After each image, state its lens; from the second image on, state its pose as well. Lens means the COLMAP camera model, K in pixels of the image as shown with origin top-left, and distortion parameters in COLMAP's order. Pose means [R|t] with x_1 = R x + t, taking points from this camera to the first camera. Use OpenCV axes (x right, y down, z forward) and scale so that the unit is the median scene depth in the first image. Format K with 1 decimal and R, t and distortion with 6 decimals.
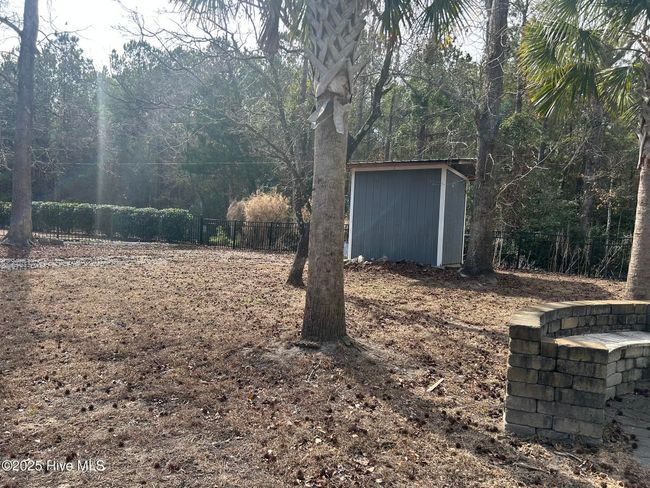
lens RADIAL K [[479.1, 0, 322.8], [0, 479.1, 250.9], [0, 0, 1]] dist [0.067502, -0.098489]
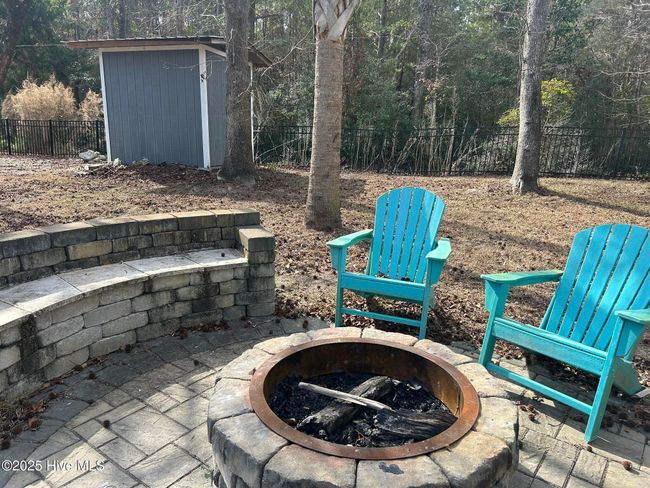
lens RADIAL K [[479.1, 0, 322.8], [0, 479.1, 250.9], [0, 0, 1]] dist [0.067502, -0.098489]
pose [[0.973562, -0.080089, 0.213923, 0.248714], [0.034656, 0.977467, 0.208226, 0.004010], [-0.225779, -0.195307, 0.954400, 0.080324]]
